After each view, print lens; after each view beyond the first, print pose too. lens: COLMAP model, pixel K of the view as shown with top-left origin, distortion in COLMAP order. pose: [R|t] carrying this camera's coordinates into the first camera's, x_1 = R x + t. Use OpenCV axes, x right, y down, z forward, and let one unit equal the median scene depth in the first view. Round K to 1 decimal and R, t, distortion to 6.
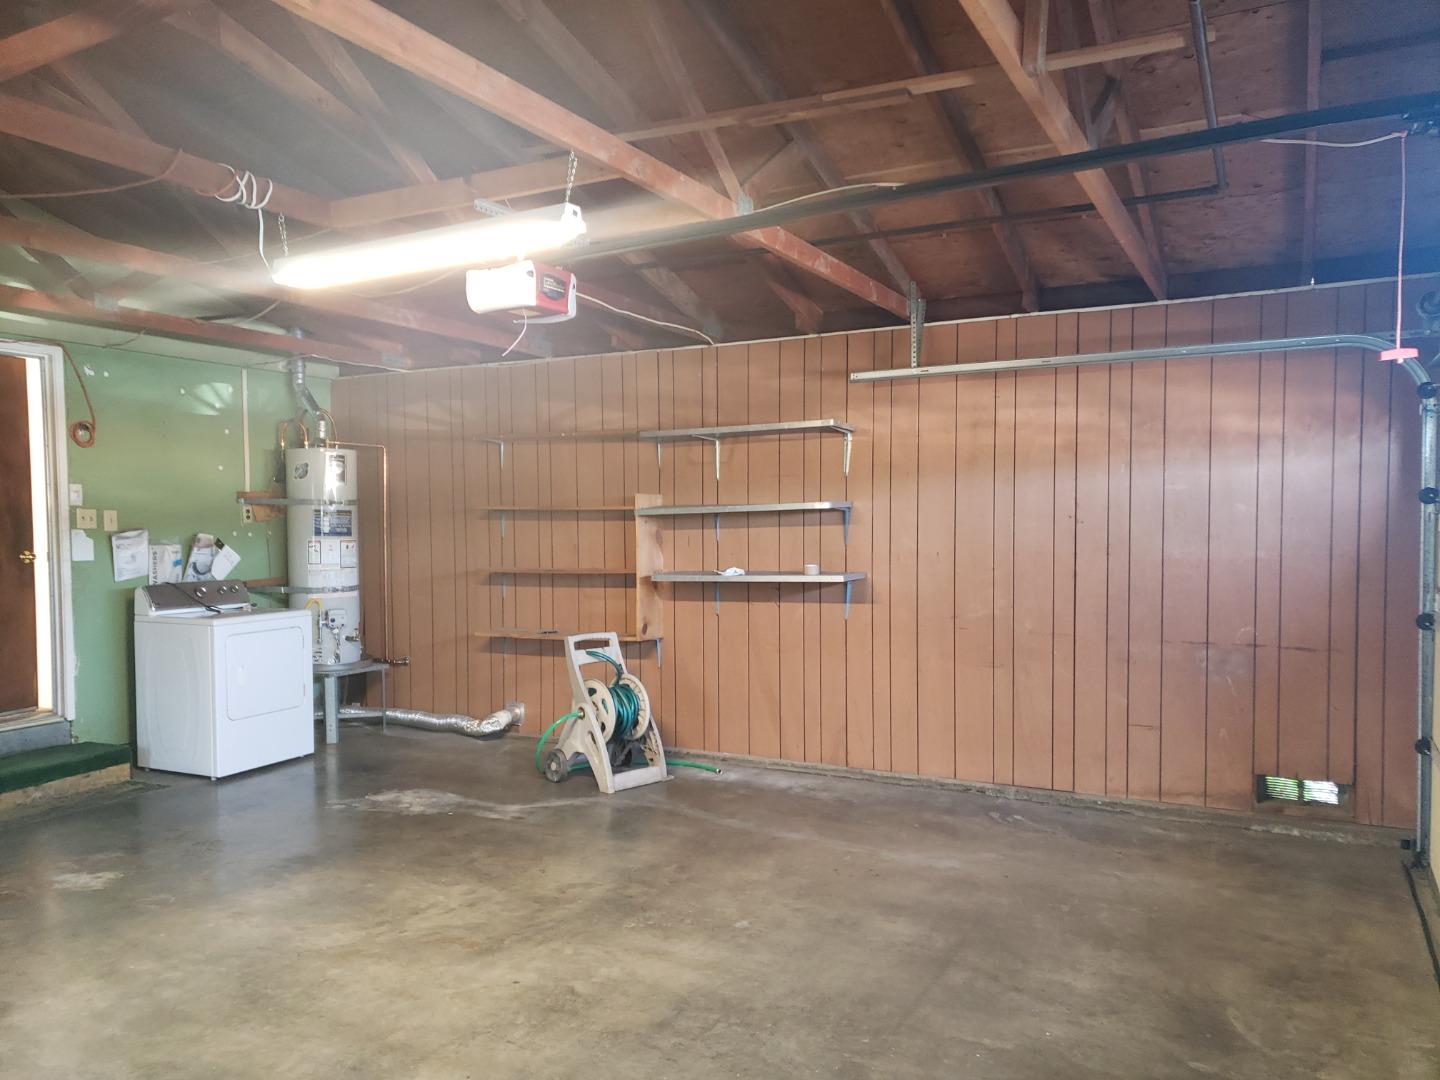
lens RADIAL K [[1105.2, 0, 720.1], [0, 1105.2, 544.9], [0, 0, 1]] dist [0.040480, -0.004545]
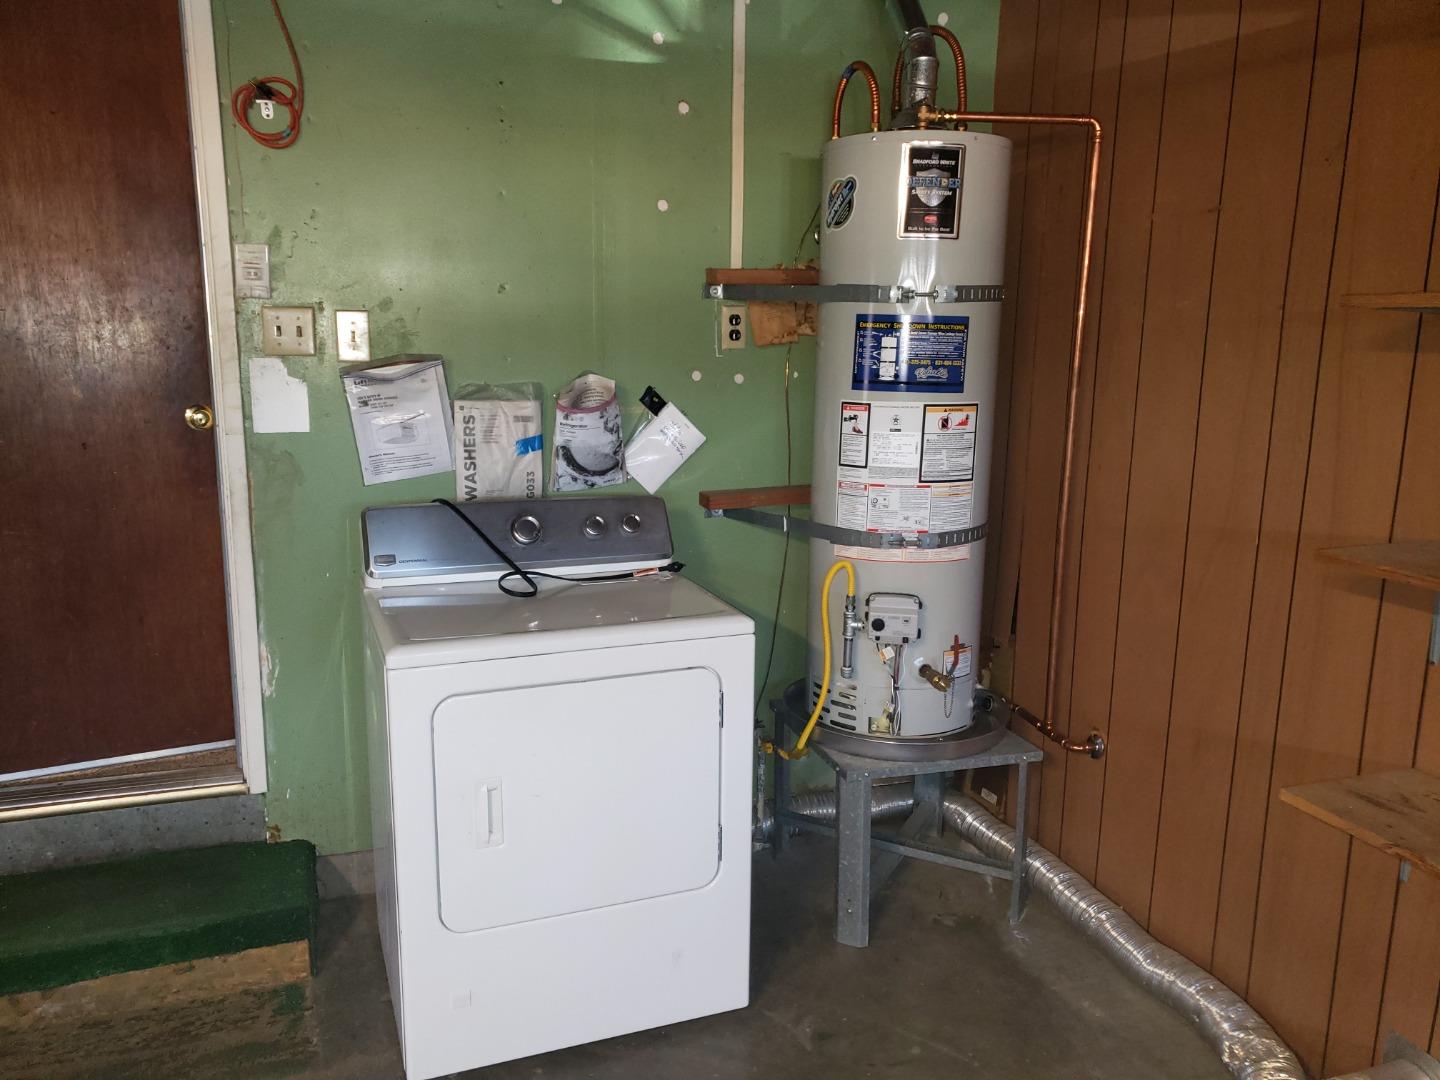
lens RADIAL K [[1105.2, 0, 723.2], [0, 1105.2, 566.3], [0, 0, 1]] dist [0.040480, -0.004545]
pose [[0.700877, 0.157354, -0.695710, -0.135982], [-0.031125, 0.981181, 0.190566, -0.019063], [0.712603, -0.111909, 0.692584, 0.721224]]
